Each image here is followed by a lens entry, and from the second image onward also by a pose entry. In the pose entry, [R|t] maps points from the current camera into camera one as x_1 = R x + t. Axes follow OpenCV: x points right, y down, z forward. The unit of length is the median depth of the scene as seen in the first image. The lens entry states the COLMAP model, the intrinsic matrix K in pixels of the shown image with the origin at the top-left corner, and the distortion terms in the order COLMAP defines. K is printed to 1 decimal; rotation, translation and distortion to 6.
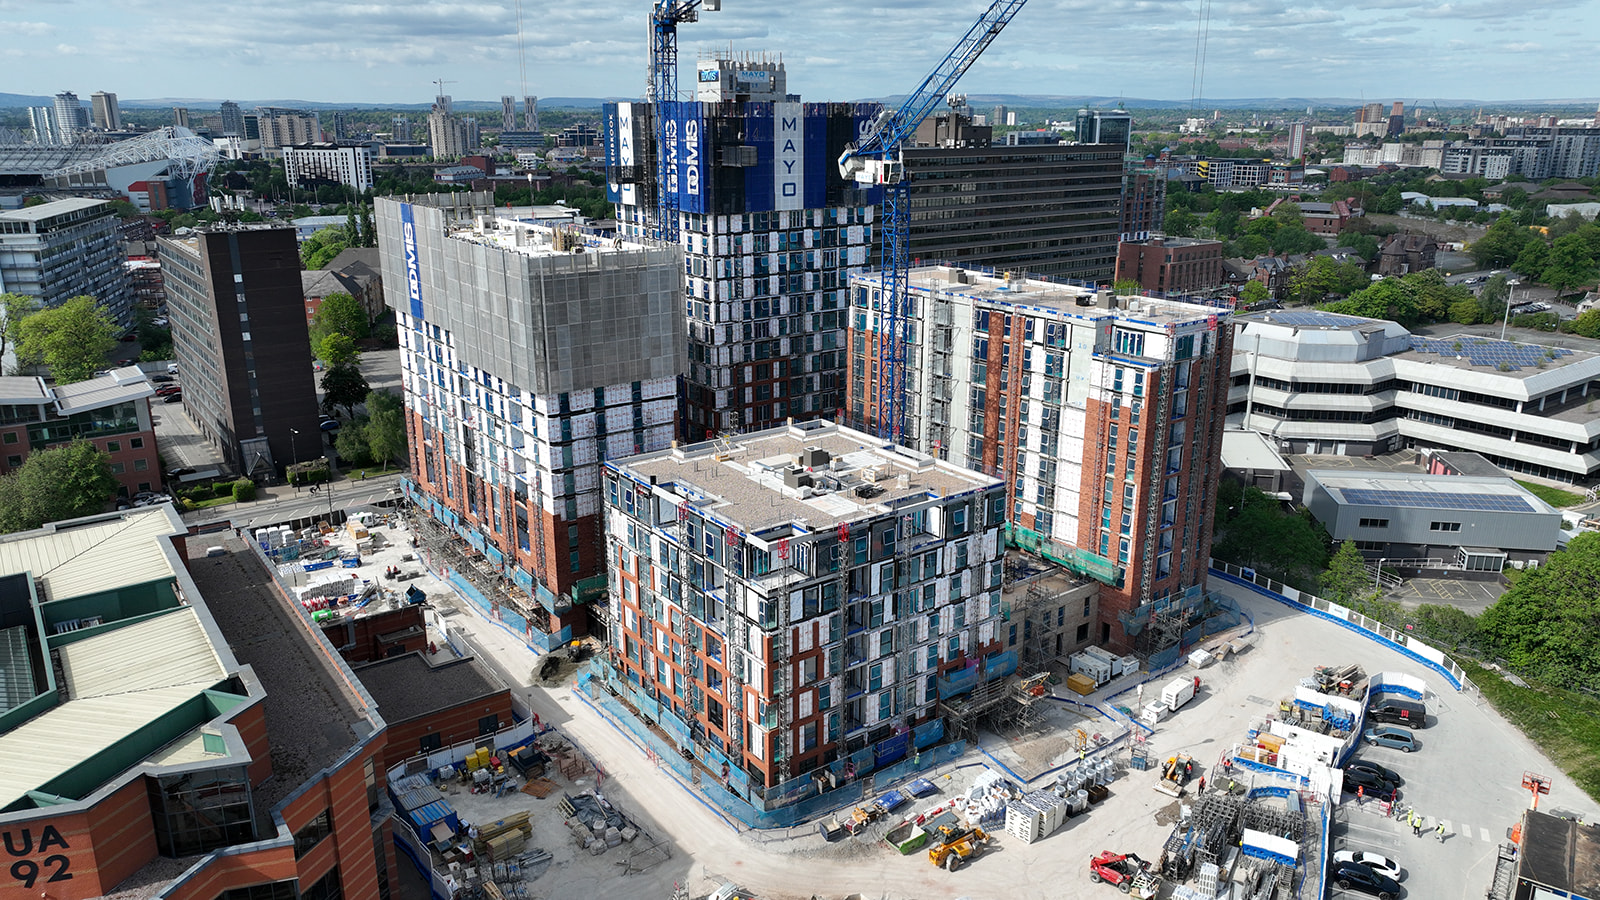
lens RADIAL K [[1119.9, 0, 800.9], [0, 1119.9, 442.0], [0, 0, 1]] dist [0.001483, 0.012469]
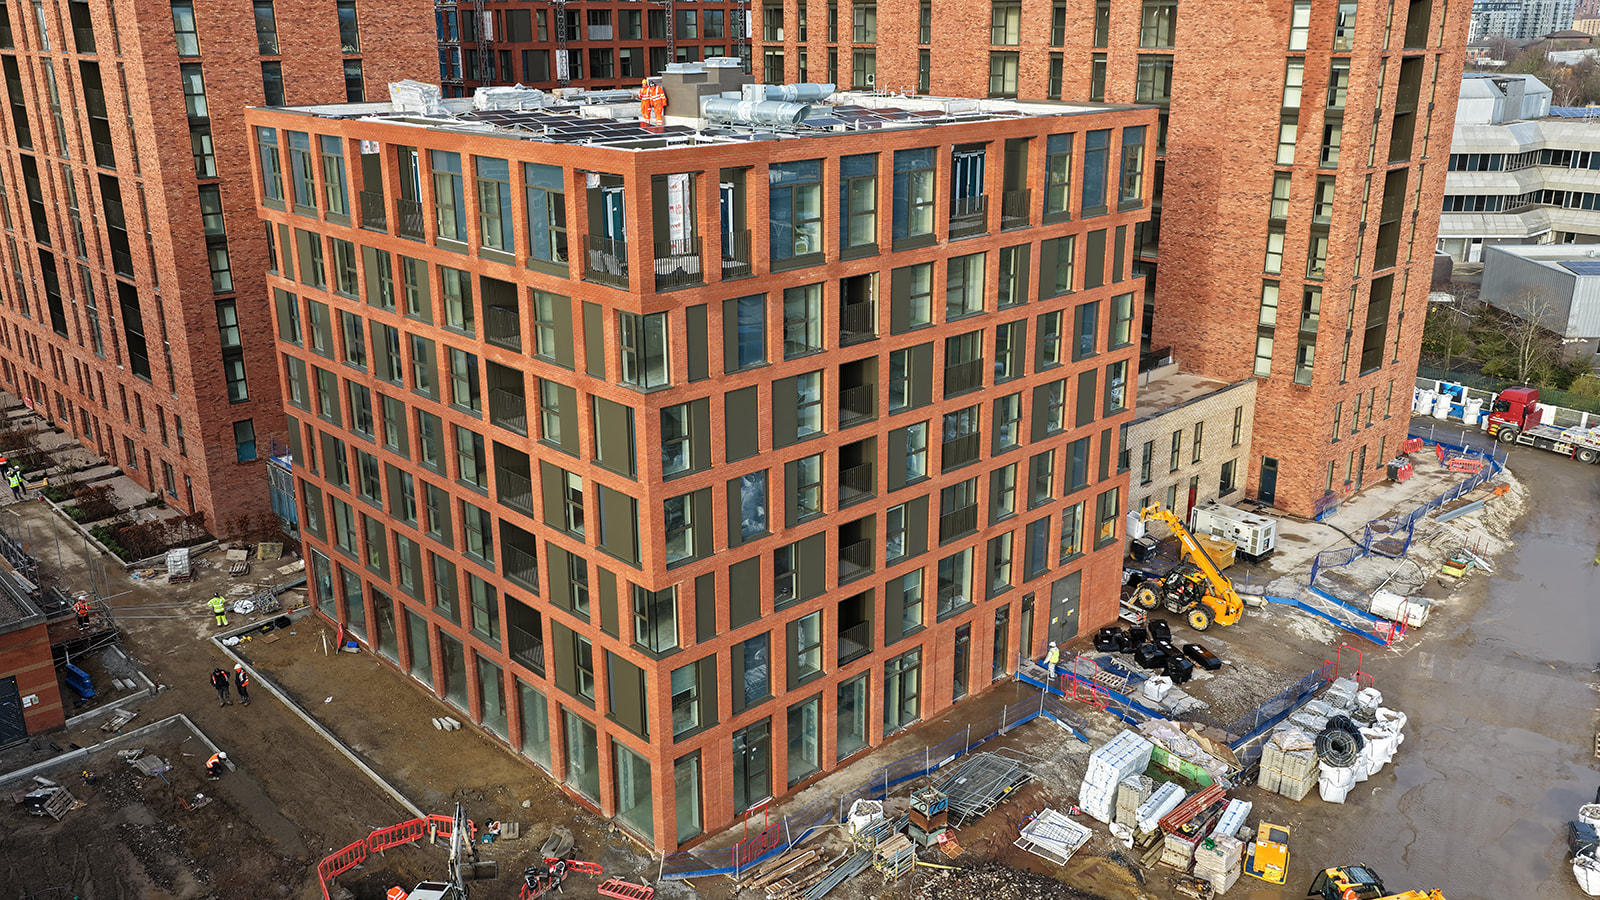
lens RADIAL K [[1310.3, 0, 799.4], [0, 1310.3, 451.6], [0, 0, 1]] dist [-0.002168, 0.024268]
pose [[0.993516, -0.039986, 0.106432, -0.015713], [0.035976, 0.998578, 0.039337, 0.094683], [-0.107853, -0.035253, 0.993542, 0.299176]]
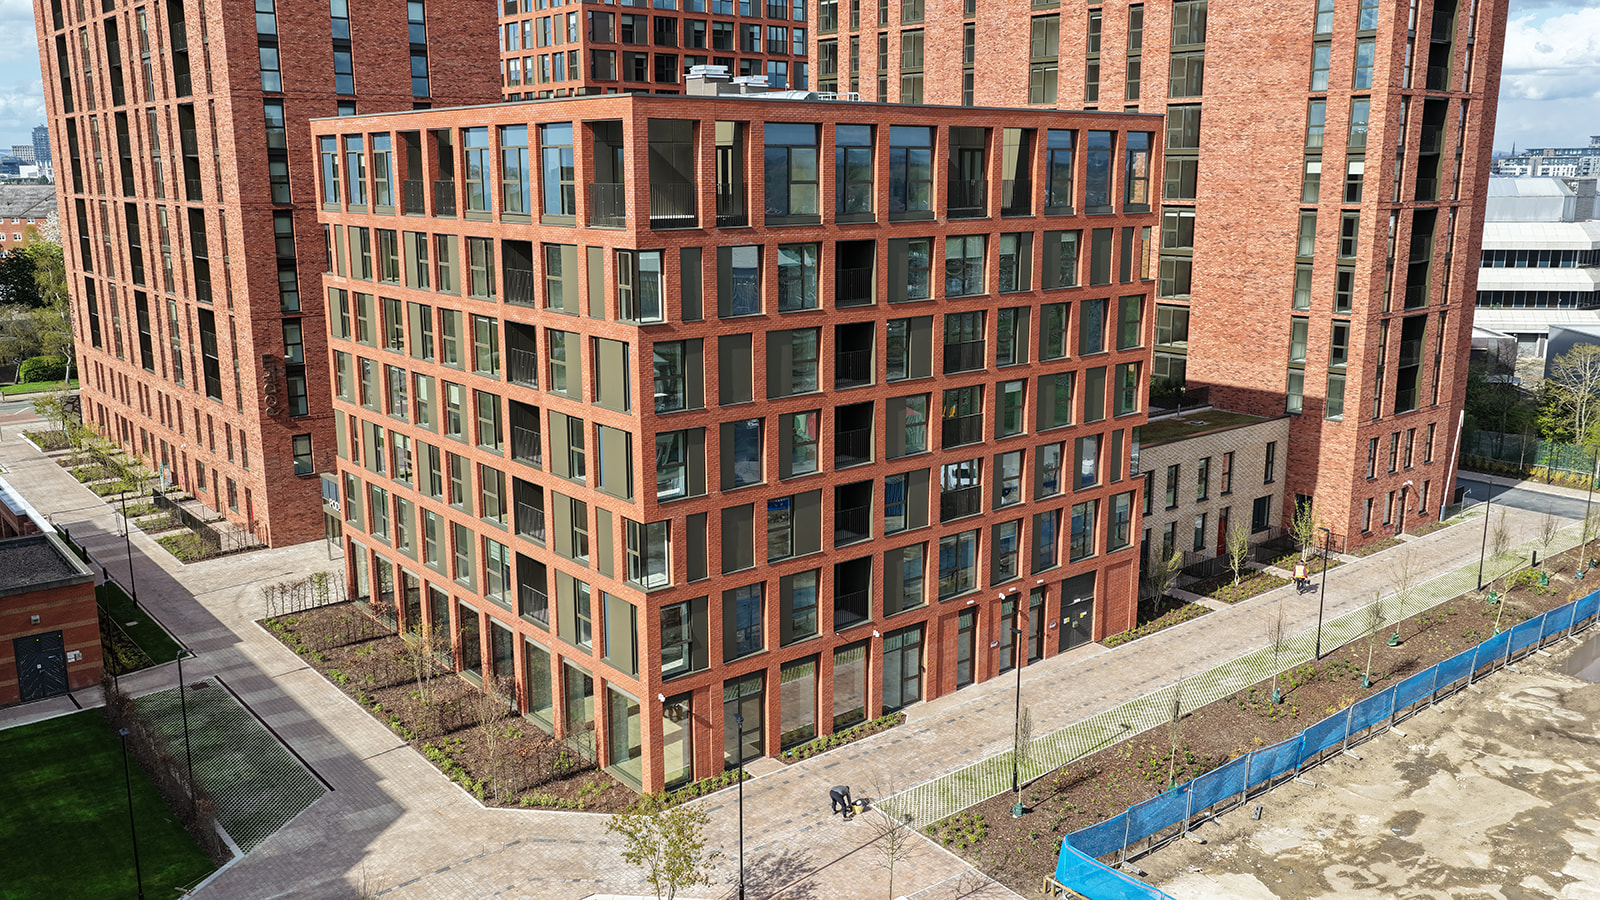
lens RADIAL K [[1310.3, 0, 800.6], [0, 1310.3, 451.0], [0, 0, 1]] dist [-0.002168, 0.024268]
pose [[0.999062, -0.011227, 0.041820, 0.002922], [0.014065, 0.997574, -0.068183, 0.135041], [-0.040953, 0.068707, 0.996796, 0.287939]]
